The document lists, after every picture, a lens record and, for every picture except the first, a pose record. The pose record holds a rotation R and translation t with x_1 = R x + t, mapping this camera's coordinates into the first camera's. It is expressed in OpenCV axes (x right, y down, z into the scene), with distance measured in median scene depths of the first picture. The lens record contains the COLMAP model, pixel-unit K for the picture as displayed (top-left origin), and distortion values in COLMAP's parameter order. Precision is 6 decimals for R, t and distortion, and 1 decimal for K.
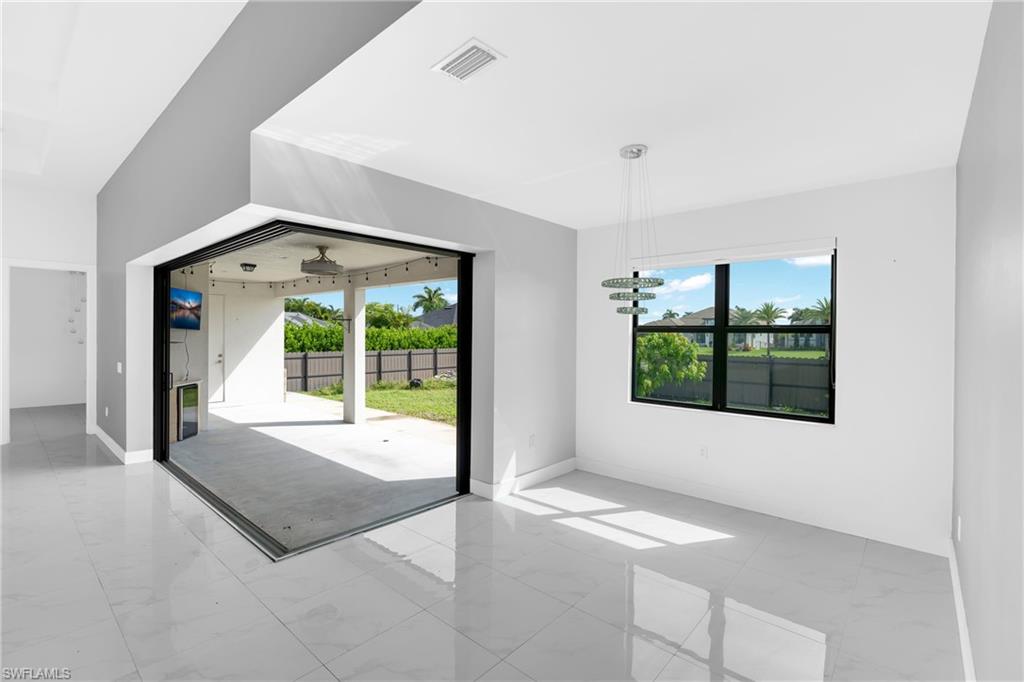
lens RADIAL K [[461.4, 0, 501.8], [0, 461.4, 334.1], [0, 0, 1]] dist [-0.012273, 0.004981]
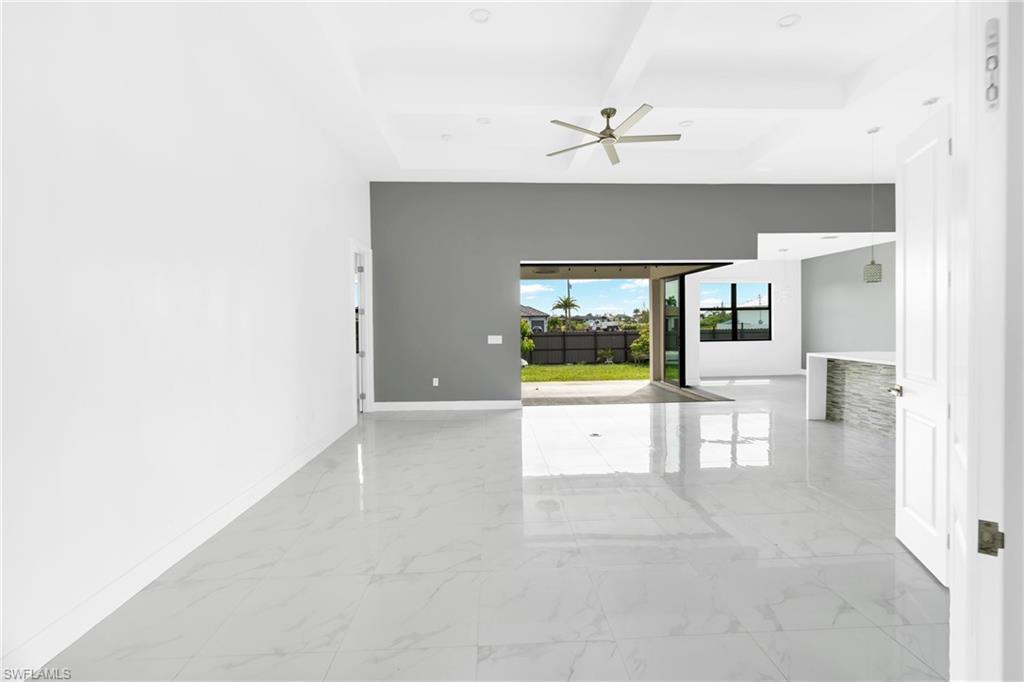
lens RADIAL K [[461.4, 0, 511.4], [0, 461.4, 332.6], [0, 0, 1]] dist [-0.012273, 0.004981]
pose [[0.710172, -0.032906, 0.703259, -1.326805], [0.020006, 0.999447, 0.026561, 0.016143], [-0.703744, -0.004794, 0.710437, 0.035395]]
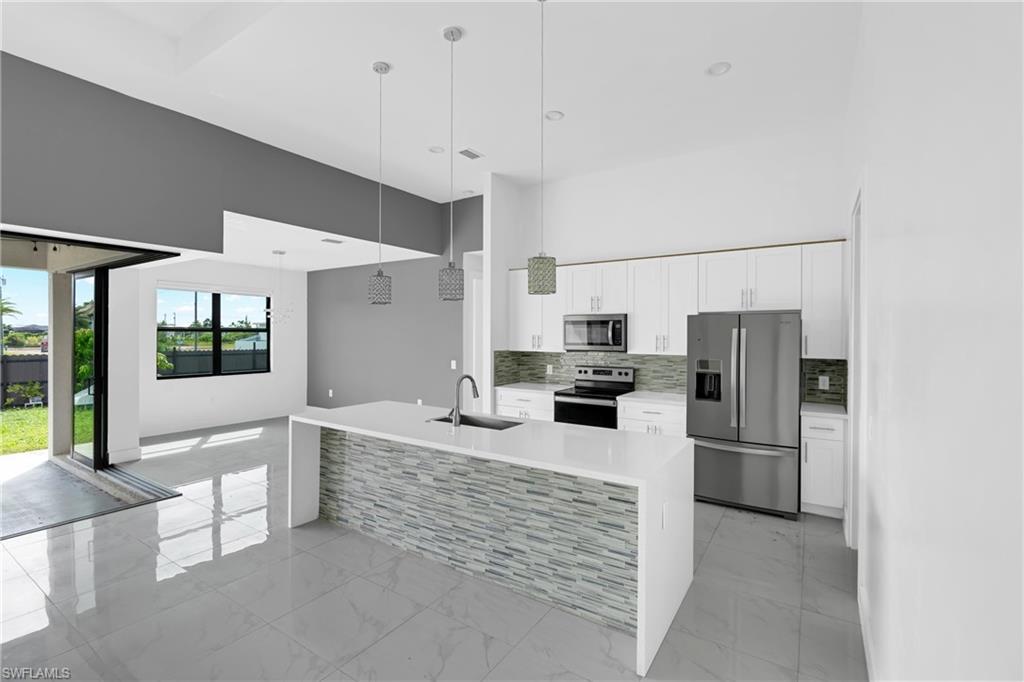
lens RADIAL K [[461.4, 0, 507.1], [0, 461.4, 337.4], [0, 0, 1]] dist [-0.012273, 0.004981]
pose [[-0.148180, -0.013018, 0.988875, -0.875168], [-0.005325, 0.999909, 0.012365, -0.006051], [-0.988946, -0.003433, -0.148236, 0.092770]]
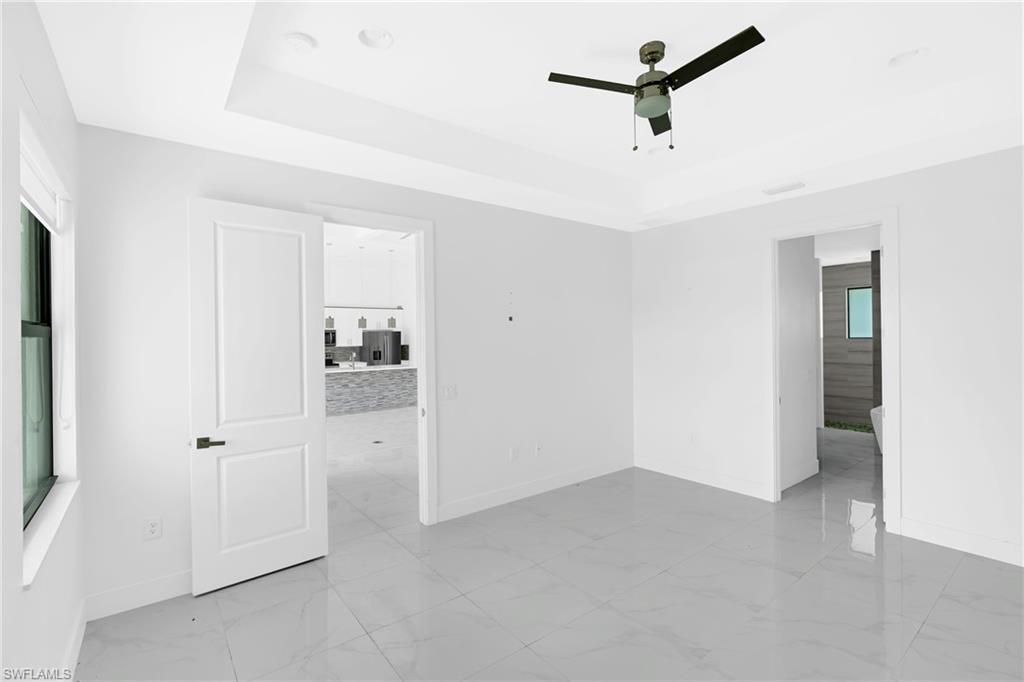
lens RADIAL K [[461.4, 0, 509.4], [0, 461.4, 333.3], [0, 0, 1]] dist [-0.012273, 0.004981]
pose [[-0.985715, 0.006124, 0.168308, -1.121500], [0.005131, 0.999967, -0.006335, -0.008011], [-0.168342, -0.005381, -0.985714, 1.378745]]
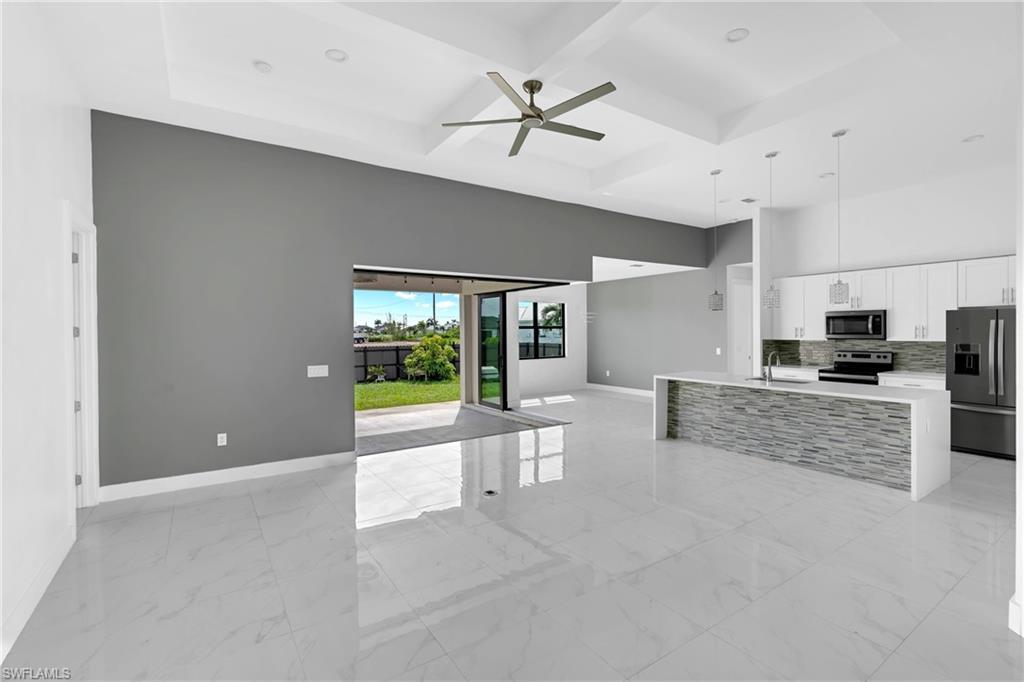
lens RADIAL K [[461.4, 0, 506.3], [0, 461.4, 337.5], [0, 0, 1]] dist [-0.012273, 0.004981]
pose [[0.247918, -0.023710, 0.968491, -1.269593], [0.011163, 0.999704, 0.021616, -0.007762], [-0.968717, 0.005452, 0.248110, 0.310131]]
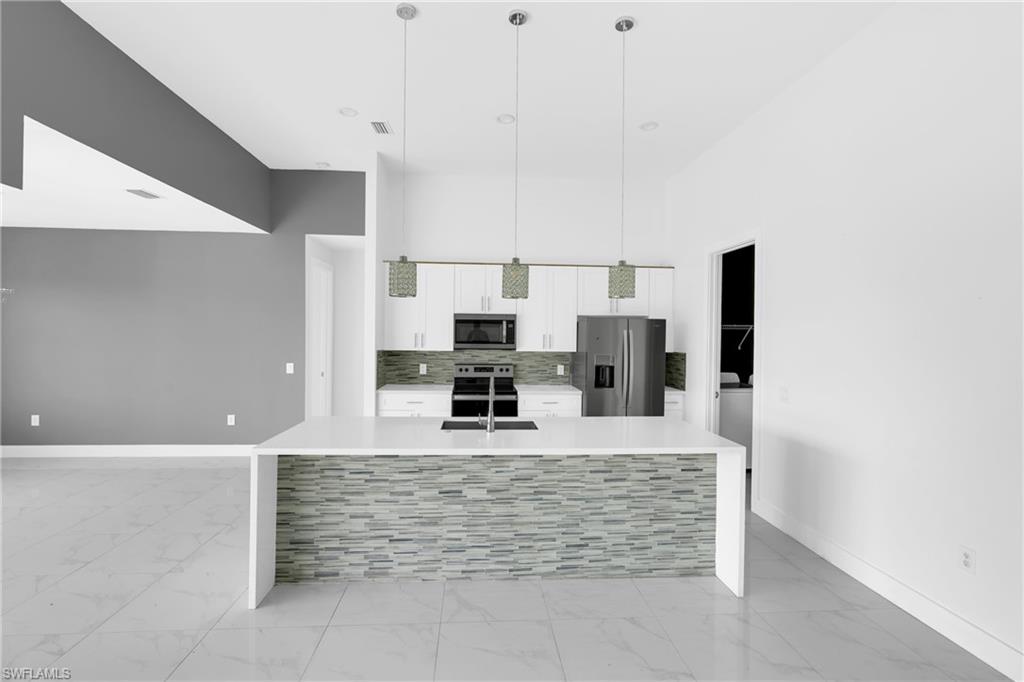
lens RADIAL K [[461.4, 0, 506.0], [0, 461.4, 336.0], [0, 0, 1]] dist [-0.012273, 0.004981]
pose [[-0.721502, -0.018394, 0.692168, -0.722302], [-0.016812, 0.999818, 0.009046, -0.005334], [-0.692208, -0.005110, -0.721679, 0.375452]]
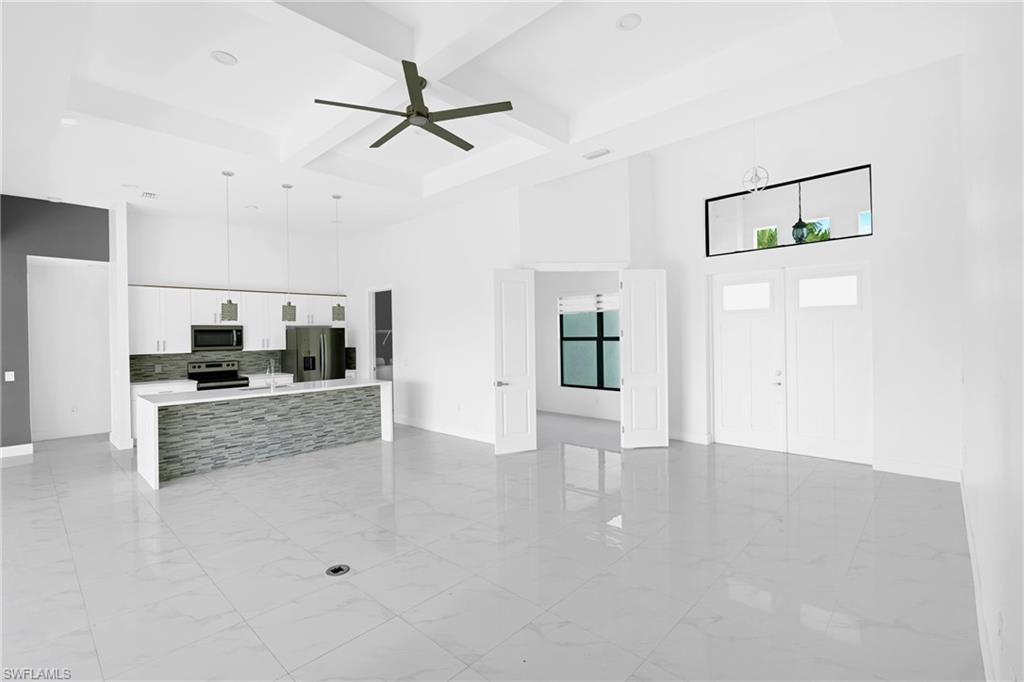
lens RADIAL K [[461.4, 0, 505.8], [0, 461.4, 337.1], [0, 0, 1]] dist [-0.012273, 0.004981]
pose [[-0.999799, 0.008206, 0.018306, -0.855881], [0.008295, 0.999954, 0.004790, -0.006616], [-0.018266, 0.004941, -0.999821, 0.904594]]
